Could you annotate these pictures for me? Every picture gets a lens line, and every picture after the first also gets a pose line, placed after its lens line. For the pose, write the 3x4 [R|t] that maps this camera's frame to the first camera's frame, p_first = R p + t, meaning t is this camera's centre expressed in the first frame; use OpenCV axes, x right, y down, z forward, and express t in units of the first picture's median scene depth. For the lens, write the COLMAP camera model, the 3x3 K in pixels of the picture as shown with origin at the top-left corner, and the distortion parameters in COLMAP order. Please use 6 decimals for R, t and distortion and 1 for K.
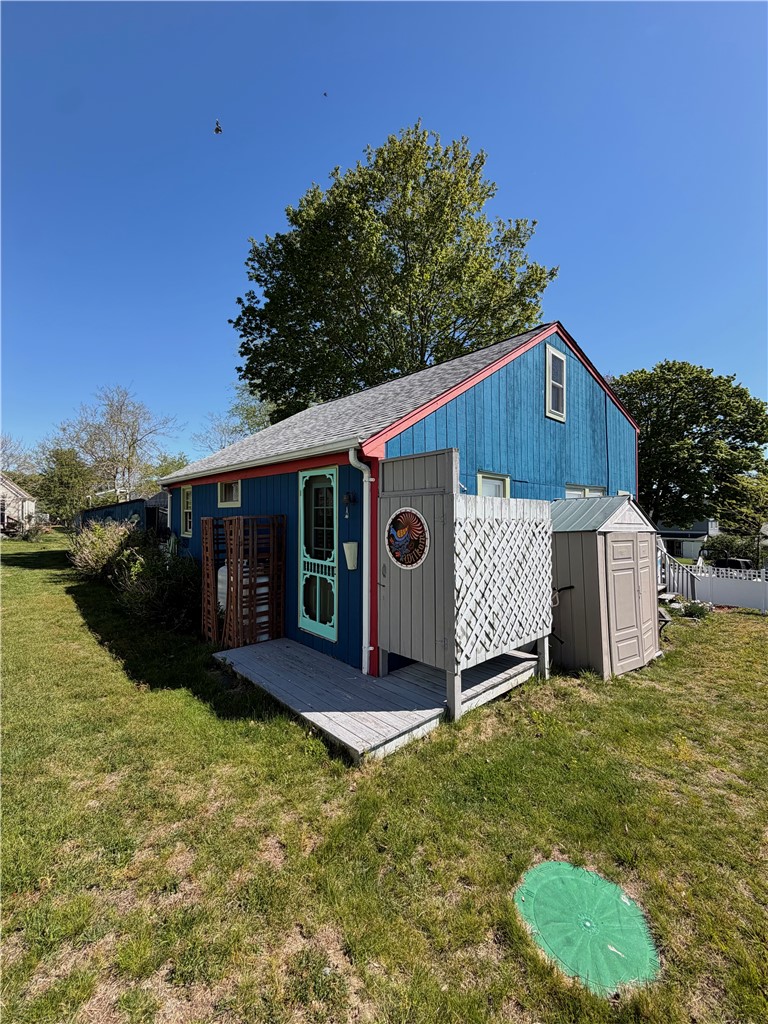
lens RADIAL K [[408.7, 0, 384.1], [0, 408.7, 511.0], [0, 0, 1]] dist [0.001323, 0.000134]
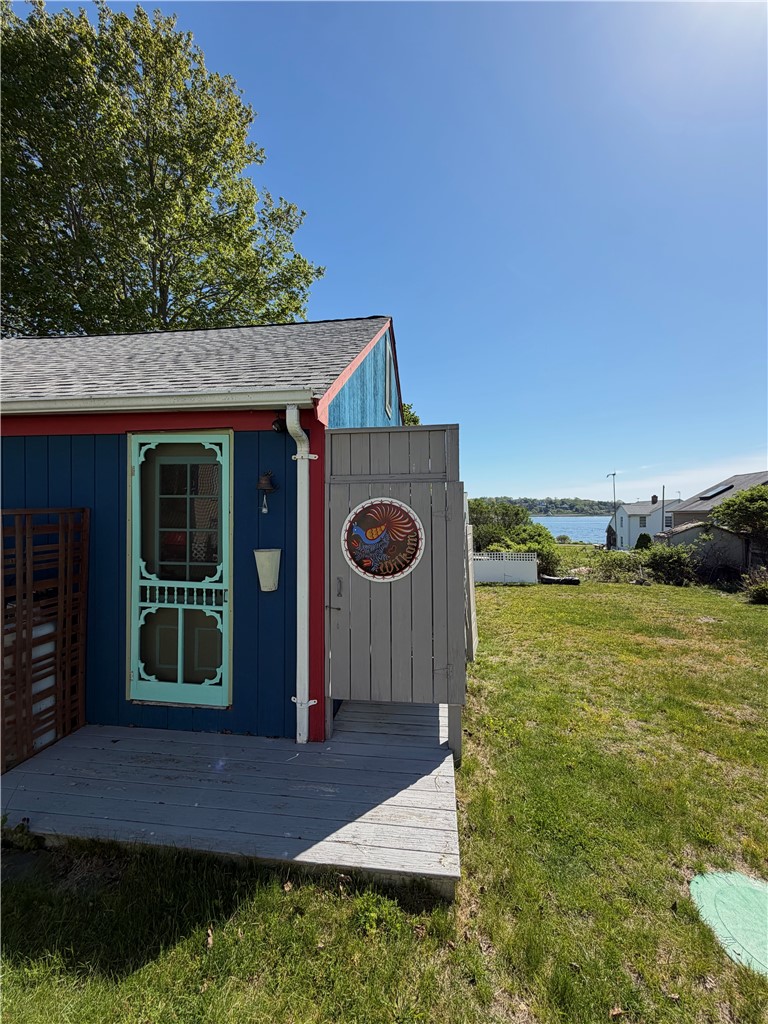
lens RADIAL K [[408.7, 0, 384.1], [0, 408.7, 511.0], [0, 0, 1]] dist [0.001323, 0.000134]
pose [[0.766410, 0.002203, 0.642348, -0.335022], [-0.007431, 0.999958, 0.005437, 0.008712], [-0.642309, -0.008940, 0.766394, 0.350273]]
